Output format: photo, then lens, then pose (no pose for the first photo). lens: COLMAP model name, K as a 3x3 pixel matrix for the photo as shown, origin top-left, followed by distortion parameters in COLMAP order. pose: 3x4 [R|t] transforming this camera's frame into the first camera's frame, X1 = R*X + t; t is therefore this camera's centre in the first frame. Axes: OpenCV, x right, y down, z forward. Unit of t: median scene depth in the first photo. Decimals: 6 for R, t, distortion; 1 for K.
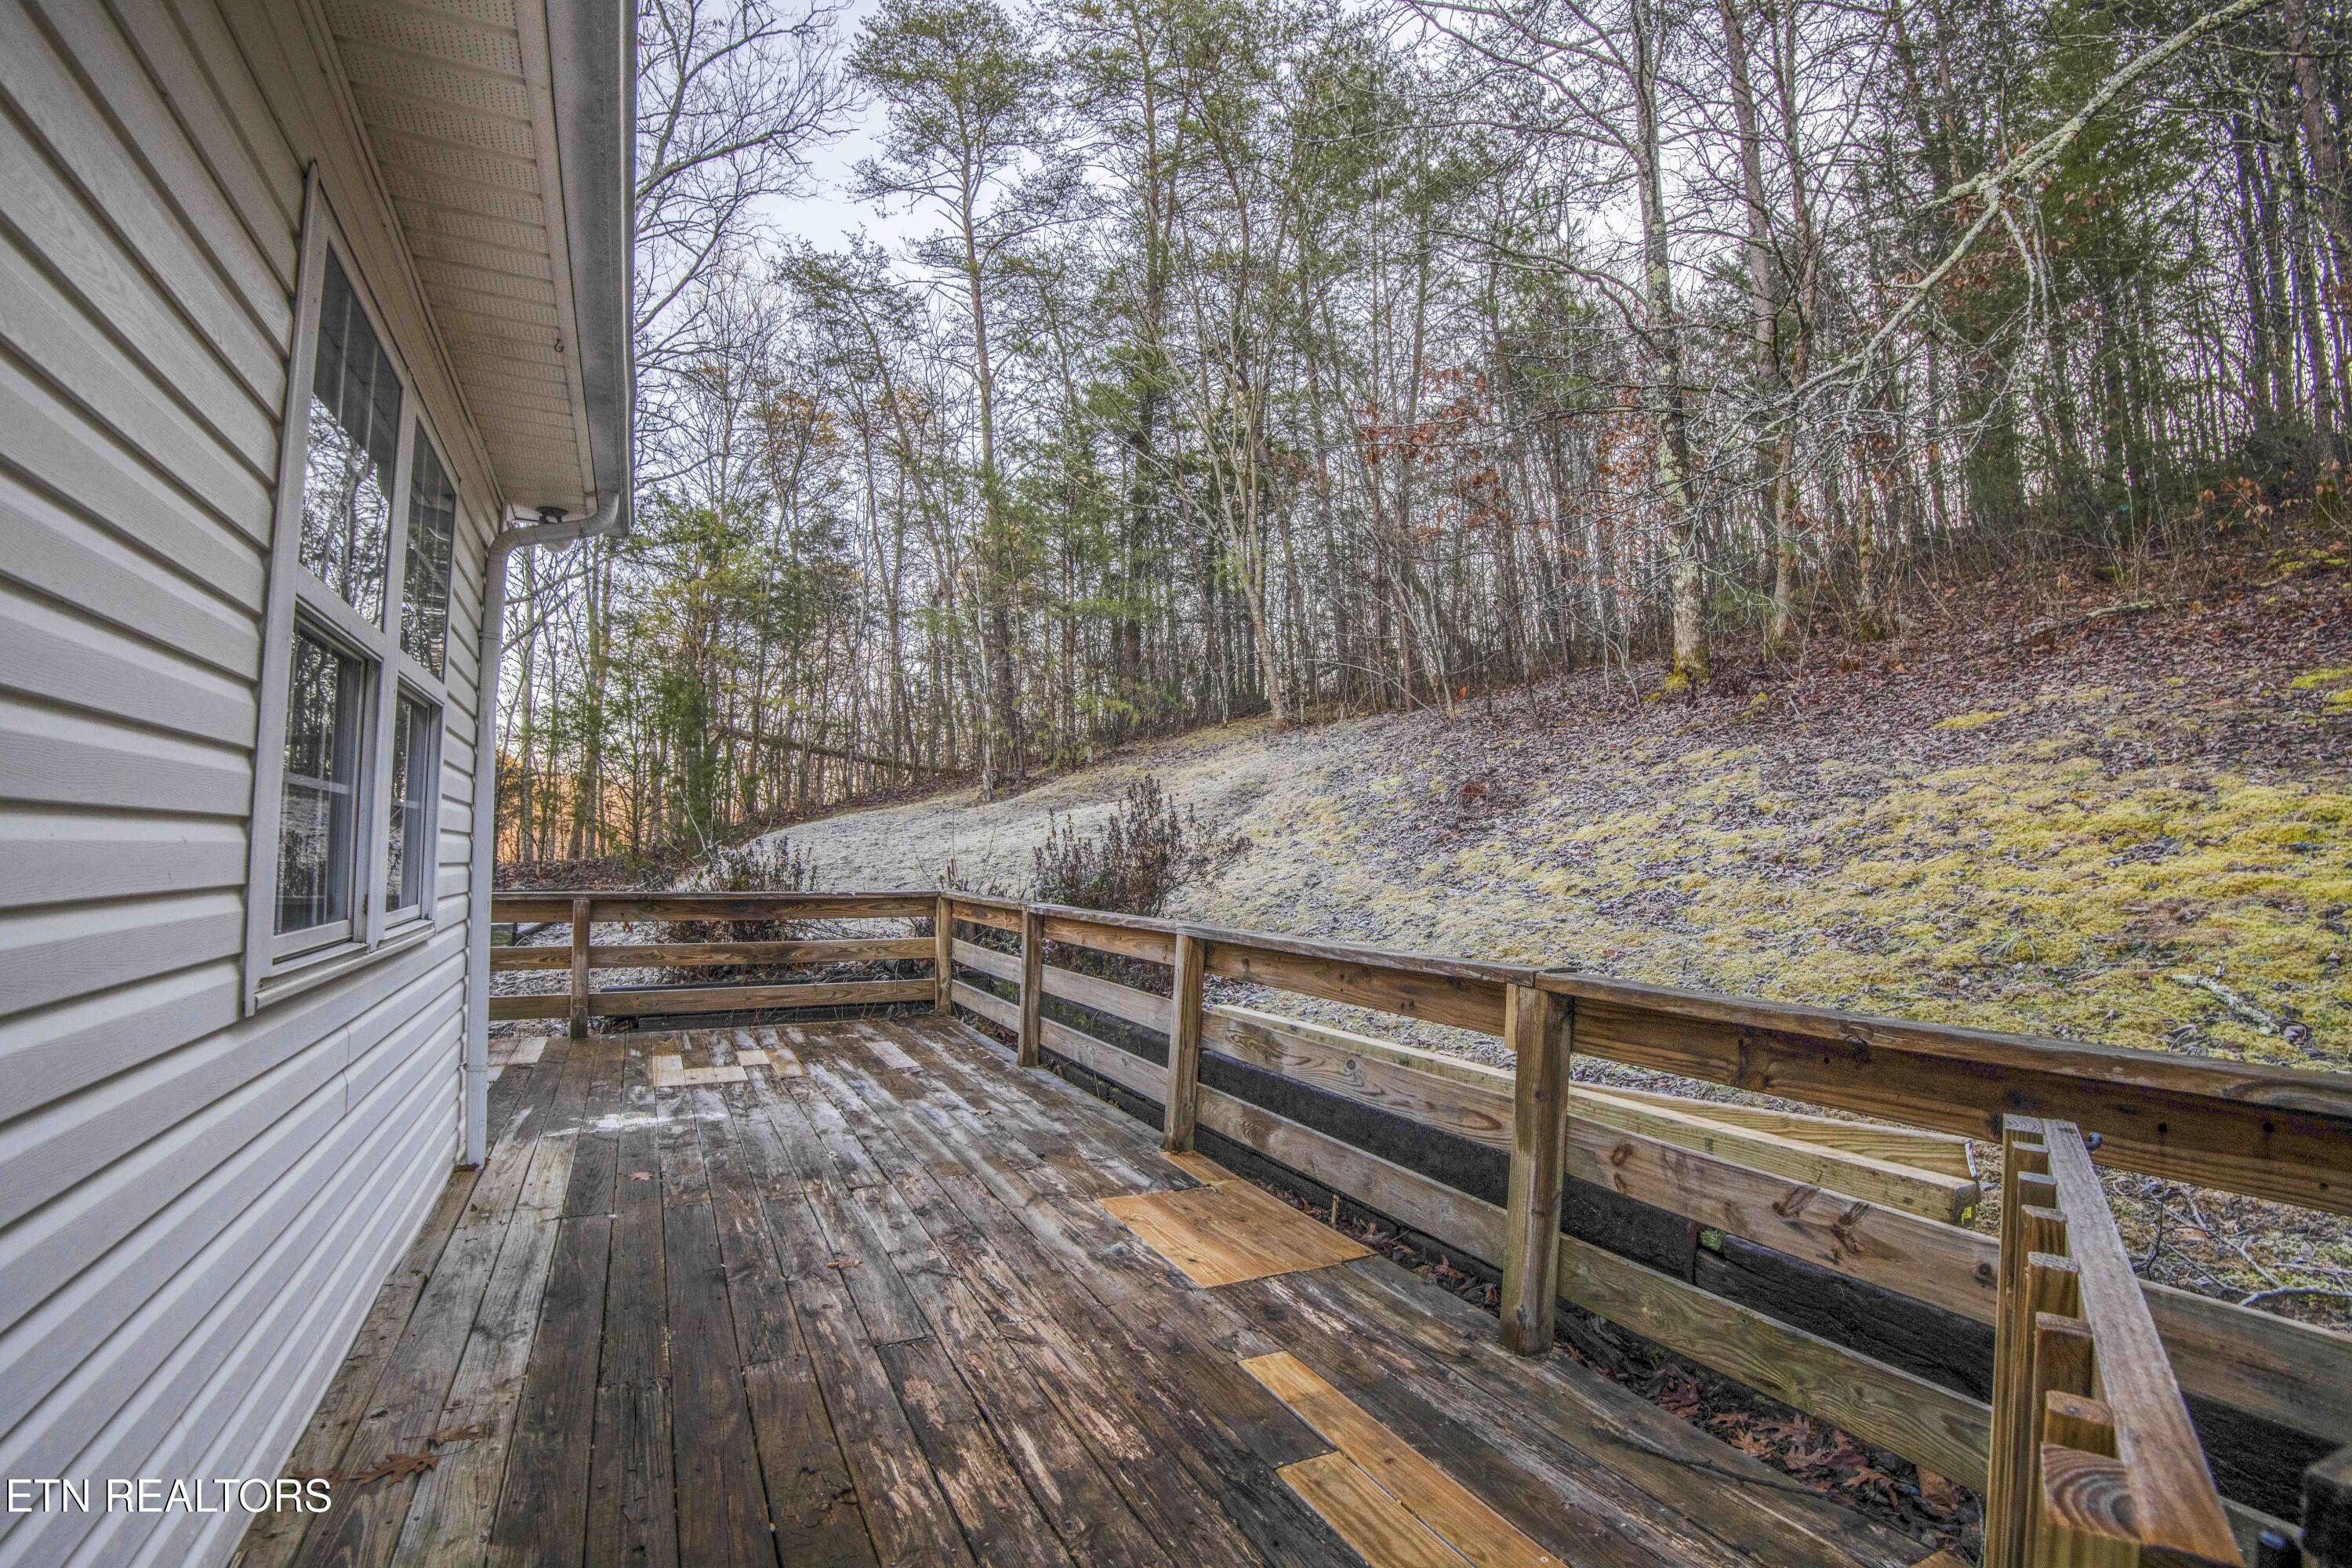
lens RADIAL K [[1105.5, 0, 1182.2], [0, 1105.5, 778.0], [0, 0, 1]] dist [-0.025361, -0.006986]
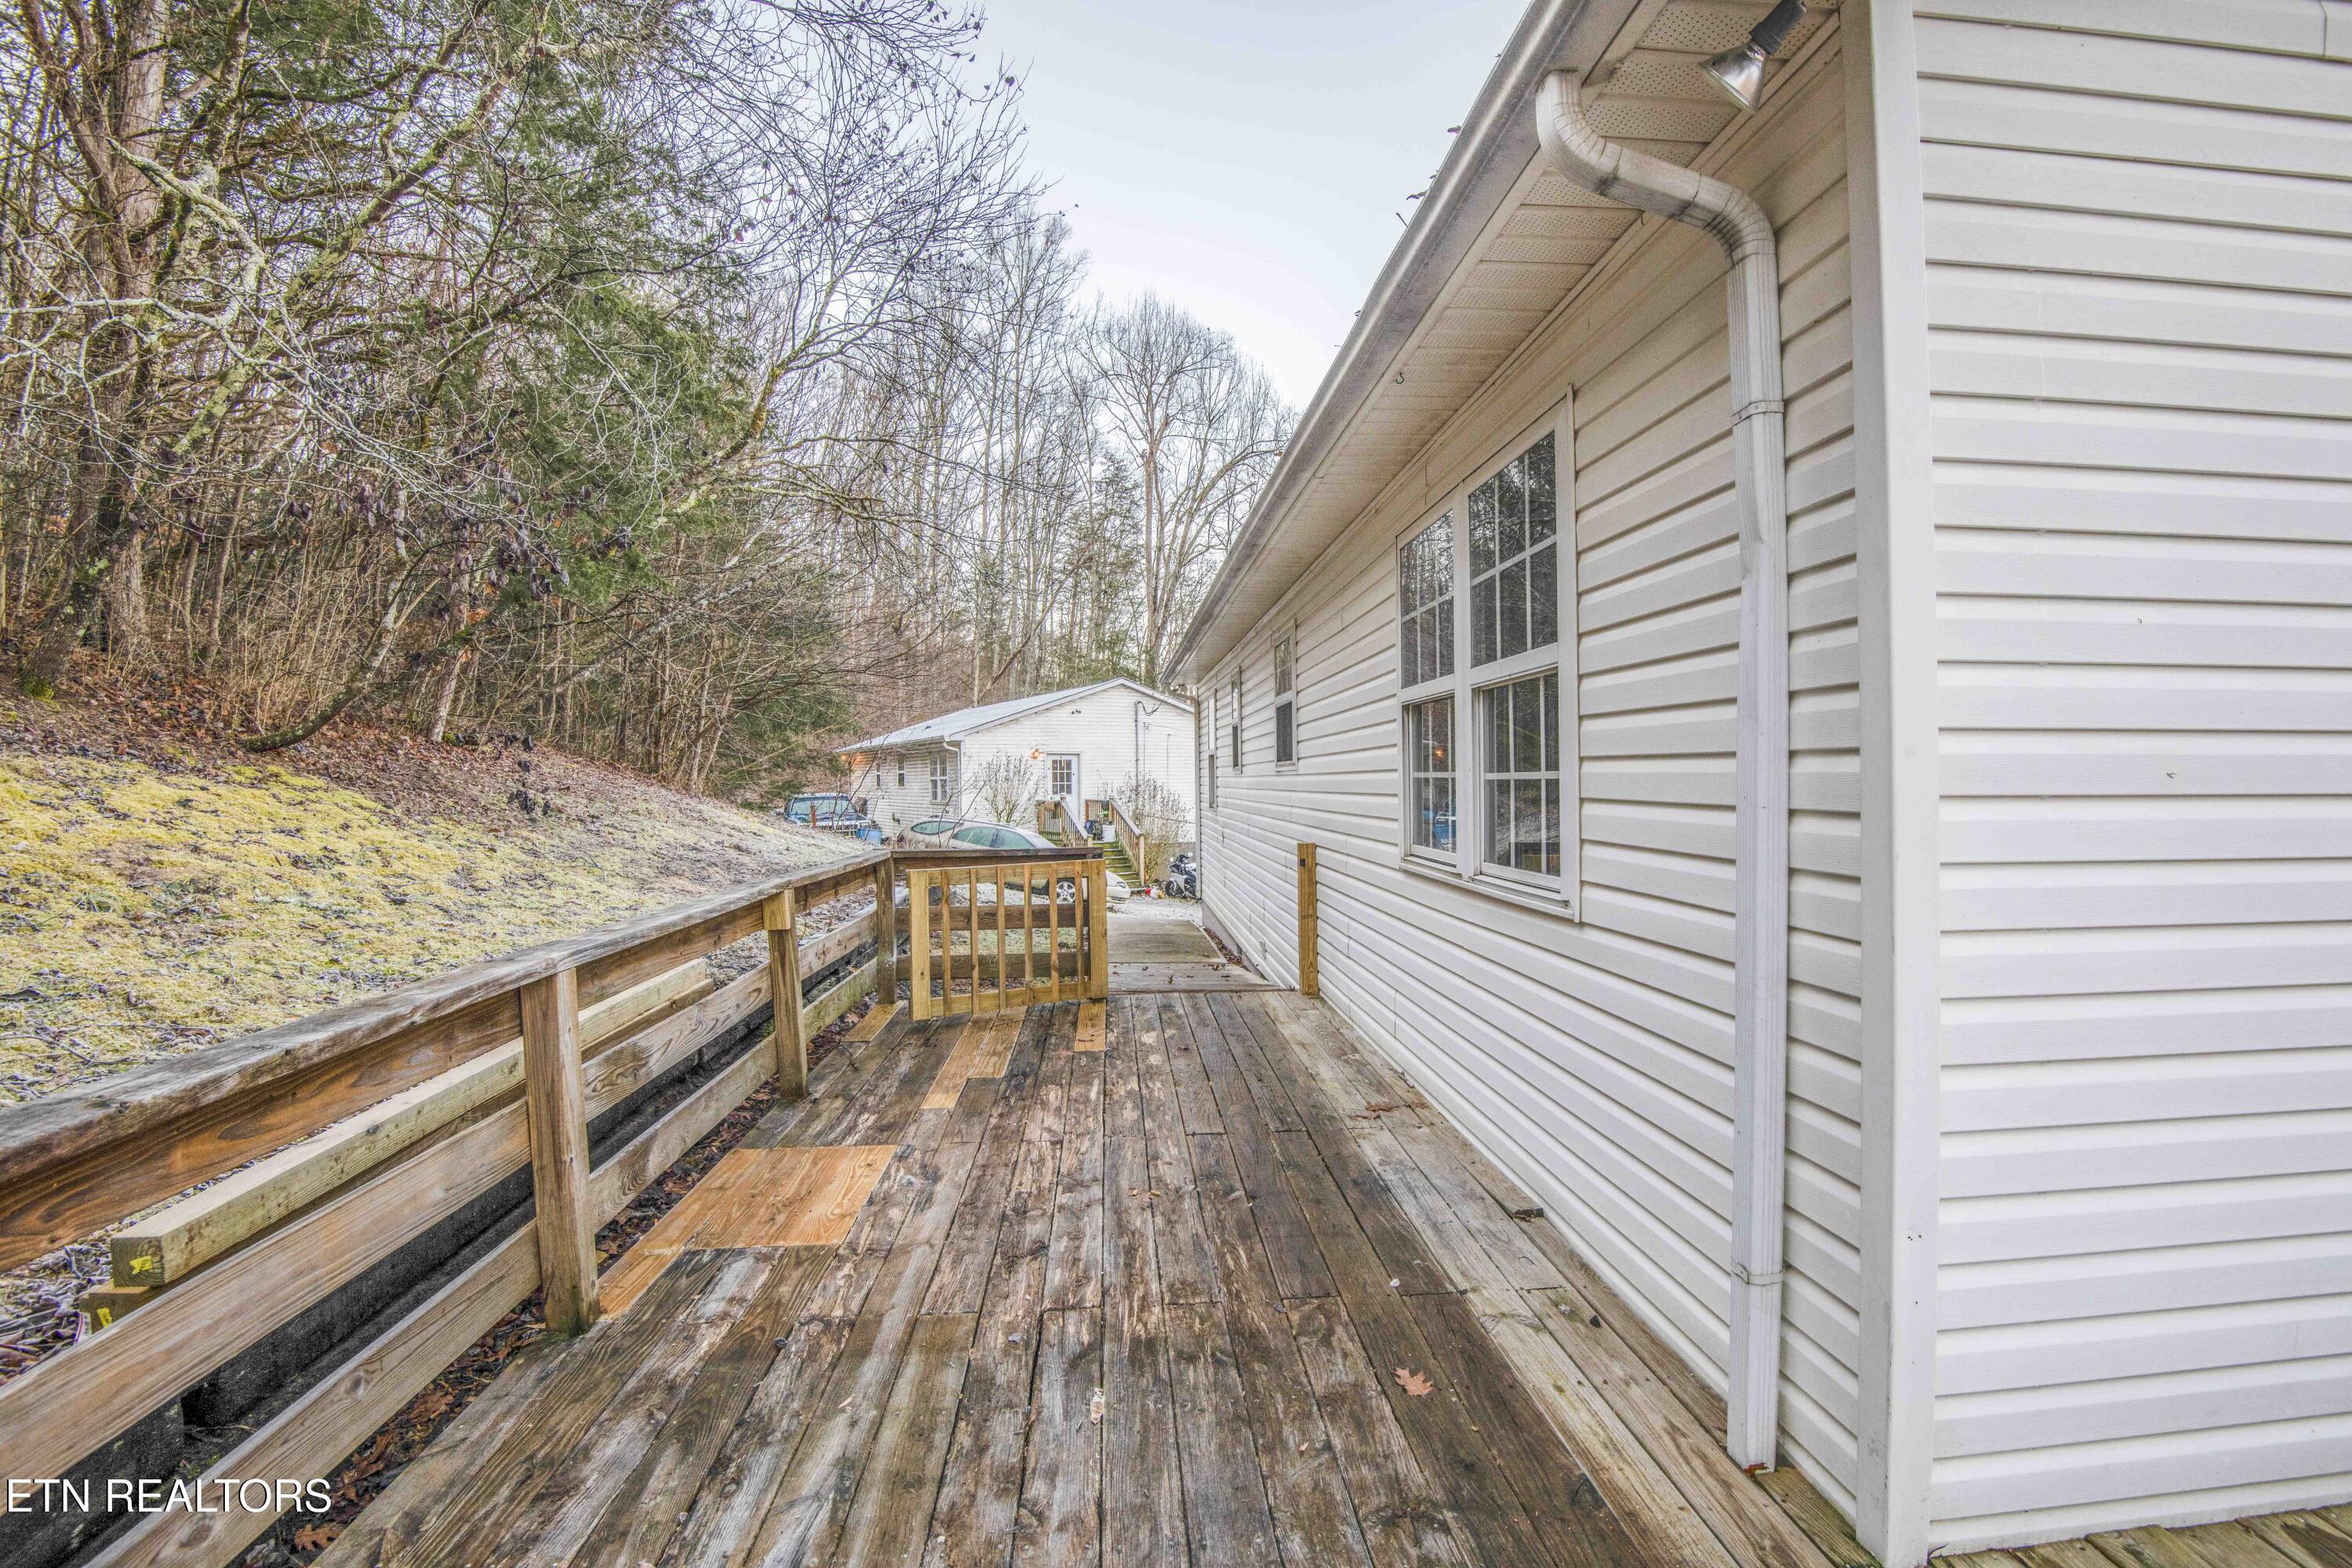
lens RADIAL K [[1105.5, 0, 1182.2], [0, 1105.5, 778.0], [0, 0, 1]] dist [-0.025361, -0.006986]
pose [[-0.927307, 0.001853, 0.374297, -0.665600], [-0.021889, 0.998008, -0.059170, 0.081382], [-0.373661, -0.063062, -0.925419, 1.790859]]
